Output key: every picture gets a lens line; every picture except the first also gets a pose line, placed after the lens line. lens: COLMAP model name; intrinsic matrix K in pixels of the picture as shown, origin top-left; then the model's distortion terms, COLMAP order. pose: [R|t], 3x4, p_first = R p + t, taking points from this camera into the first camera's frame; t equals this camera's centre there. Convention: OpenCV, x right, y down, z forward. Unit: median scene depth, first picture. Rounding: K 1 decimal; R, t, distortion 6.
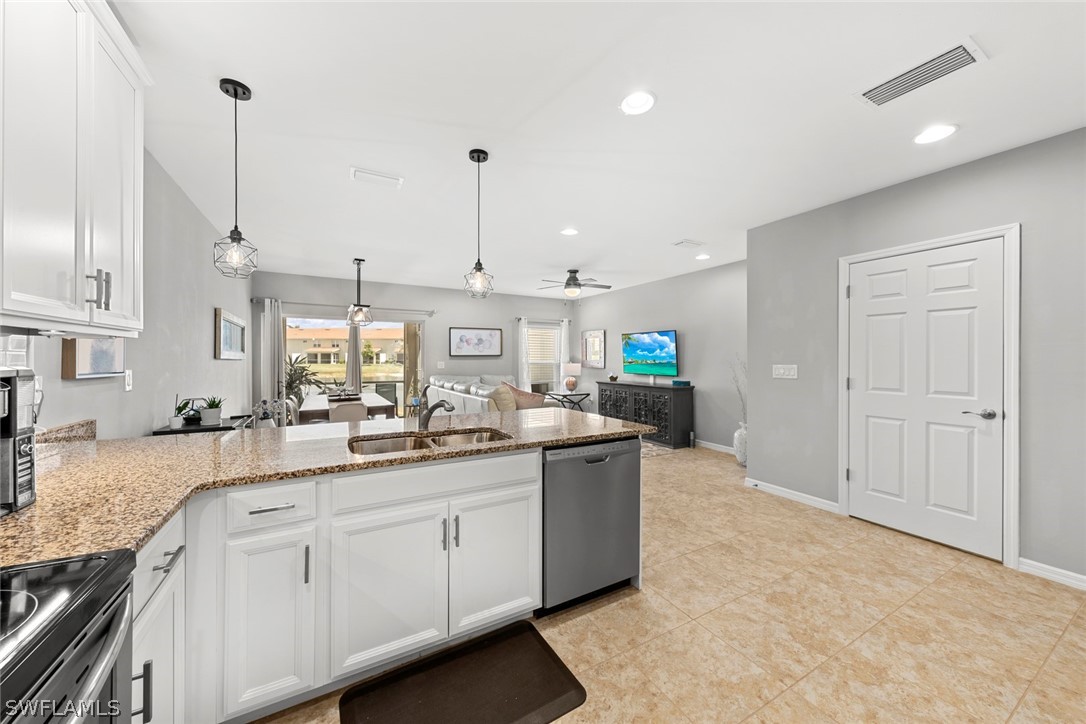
lens RADIAL K [[383.7, 0, 542.6], [0, 383.7, 364.7], [0, 0, 1]] dist [0.001195, -0.000747]
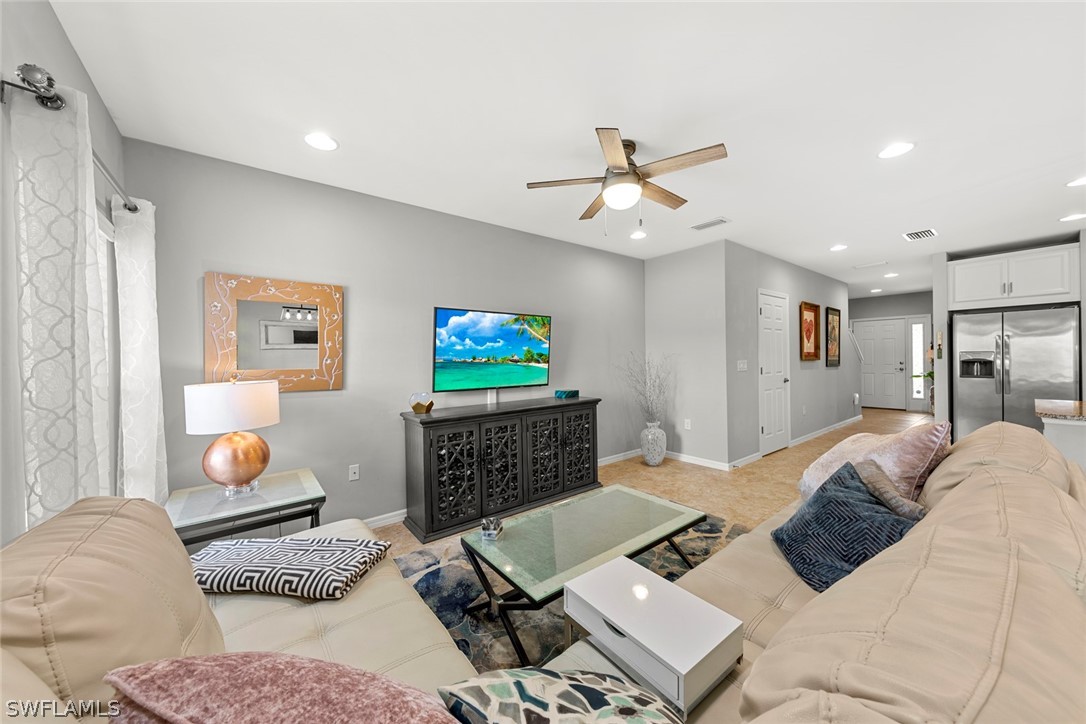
lens RADIAL K [[383.7, 0, 540.6], [0, 383.7, 360.5], [0, 0, 1]] dist [0.001195, -0.000747]
pose [[-0.154635, -0.005600, 0.987956, -0.284947], [0.031951, 0.999433, 0.010666, -0.018939], [-0.987455, 0.033215, -0.154368, 1.033786]]
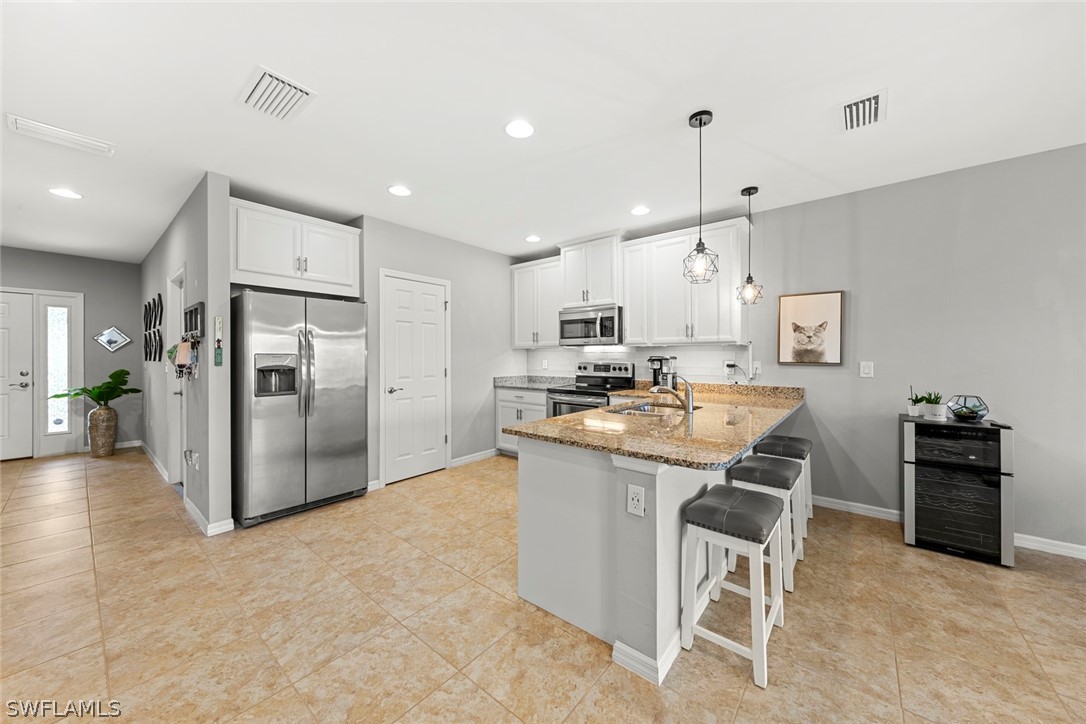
lens RADIAL K [[383.7, 0, 541.1], [0, 383.7, 355.3], [0, 0, 1]] dist [0.001195, -0.000747]
pose [[-0.929801, -0.000451, -0.368063, 0.187723], [-0.006103, 0.999881, 0.014194, -0.008428], [0.368013, 0.015444, -0.929692, 0.641426]]
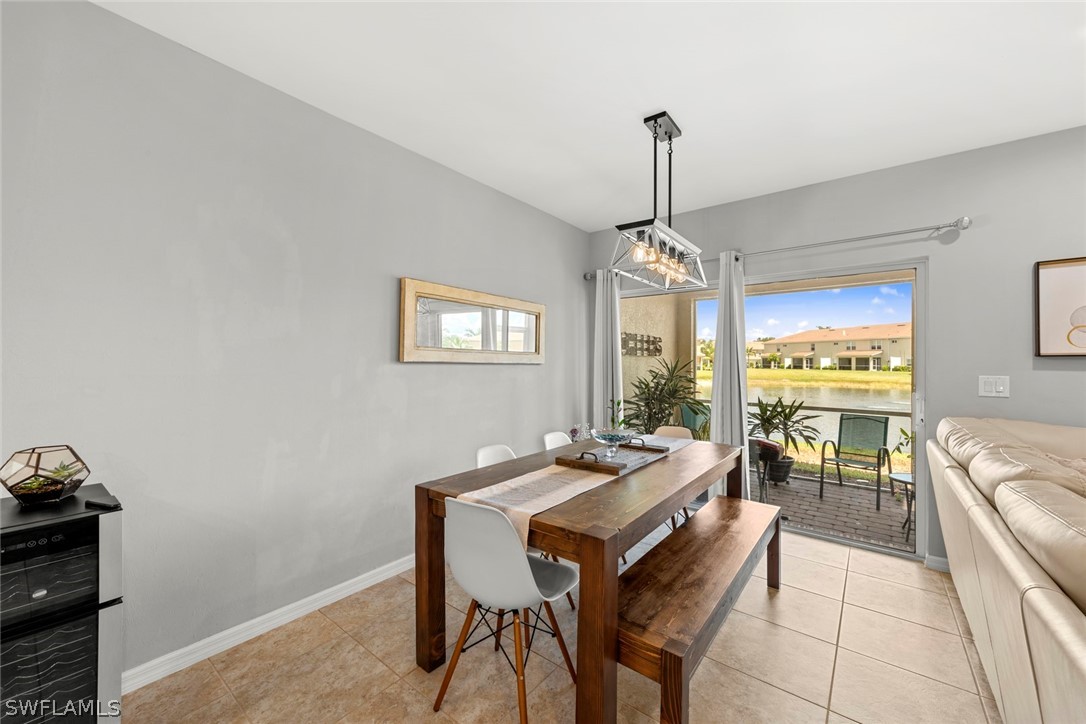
lens RADIAL K [[426.7, 0, 540.8], [0, 426.7, 360.7], [0, 0, 1]] dist [0.004136, 0.000556]
pose [[0.390066, -0.000430, -0.920787, -0.089135], [-0.020972, 0.999736, -0.009351, -0.009524], [0.920548, 0.022959, 0.389954, 0.572972]]
